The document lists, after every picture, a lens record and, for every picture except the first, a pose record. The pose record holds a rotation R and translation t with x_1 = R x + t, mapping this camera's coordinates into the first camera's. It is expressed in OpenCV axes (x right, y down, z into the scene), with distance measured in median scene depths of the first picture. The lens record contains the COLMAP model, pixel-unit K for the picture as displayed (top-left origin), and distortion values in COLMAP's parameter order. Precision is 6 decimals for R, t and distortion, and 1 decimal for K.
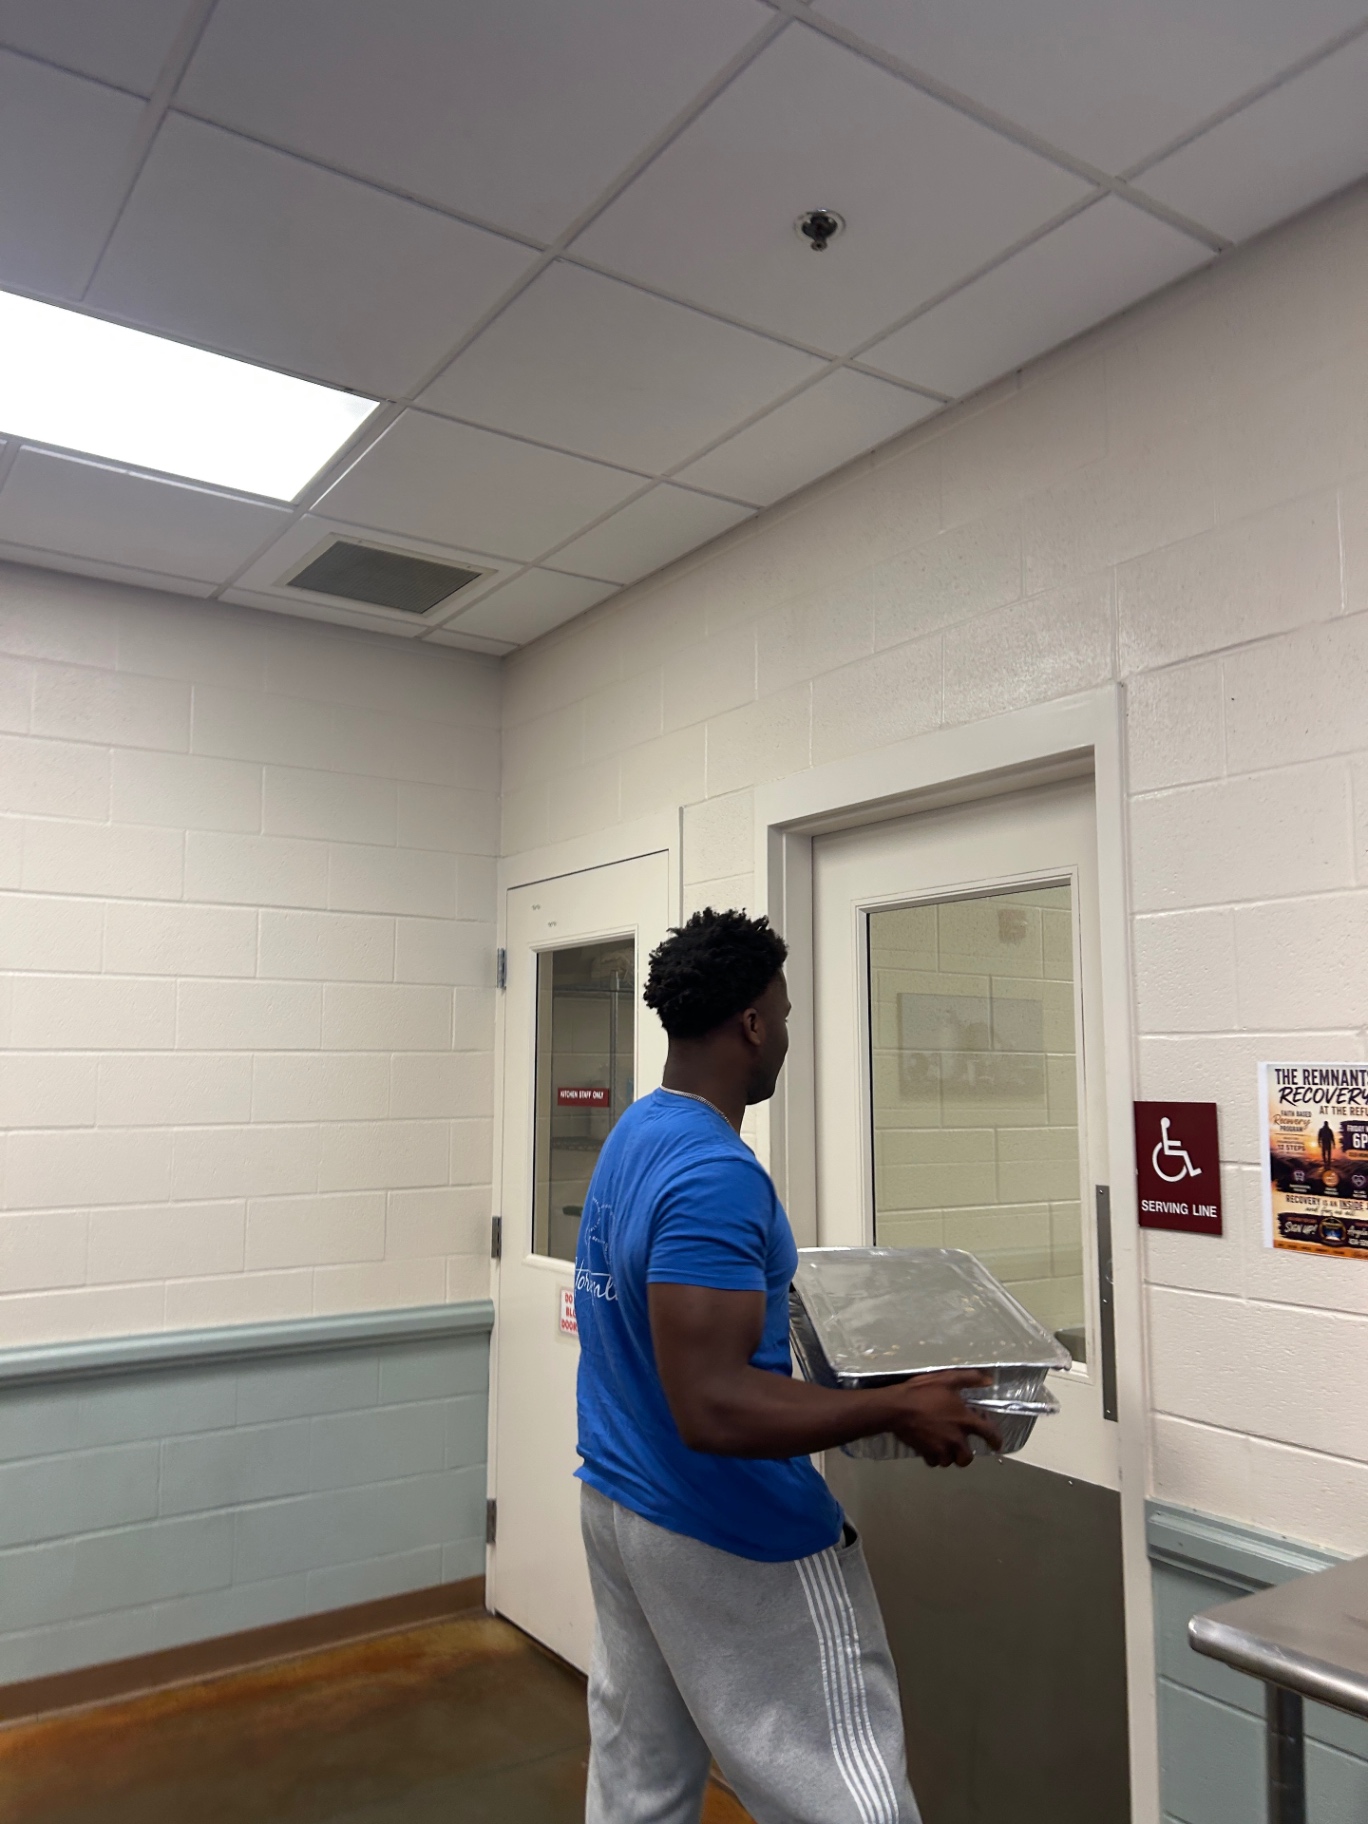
lens RADIAL K [[1374.9, 0, 669.9], [0, 1374.9, 913.7], [0, 0, 1]] dist [-0.006712, -0.044863]
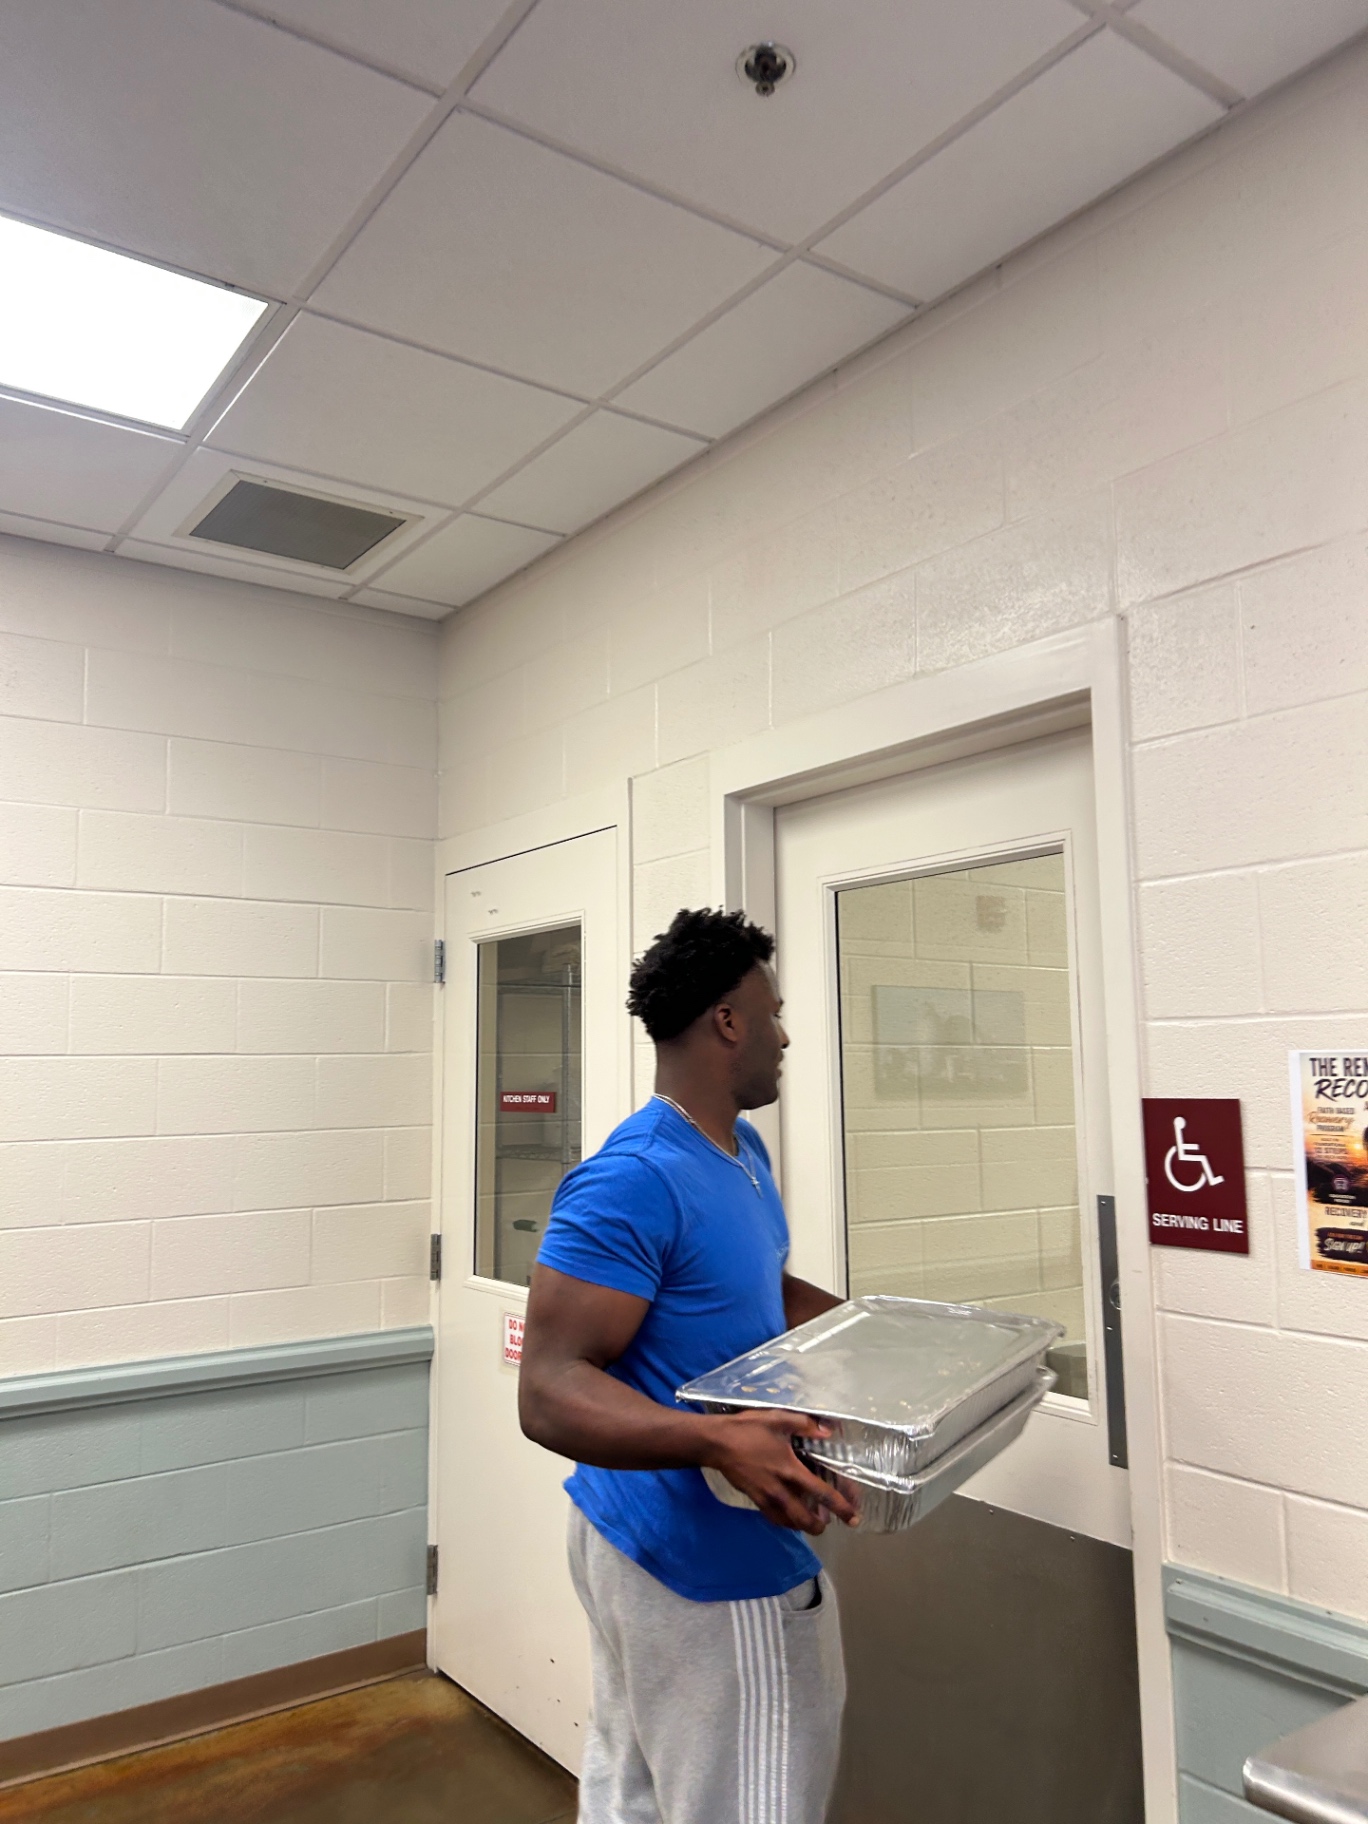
lens RADIAL K [[1374.9, 0, 698.8], [0, 1374.9, 900.8], [0, 0, 1]] dist [-0.006712, -0.044863]
pose [[0.999254, -0.008722, 0.037632, 0.020613], [0.009111, 0.999907, -0.010165, 0.013603], [-0.037539, 0.010500, 0.999240, 0.106771]]
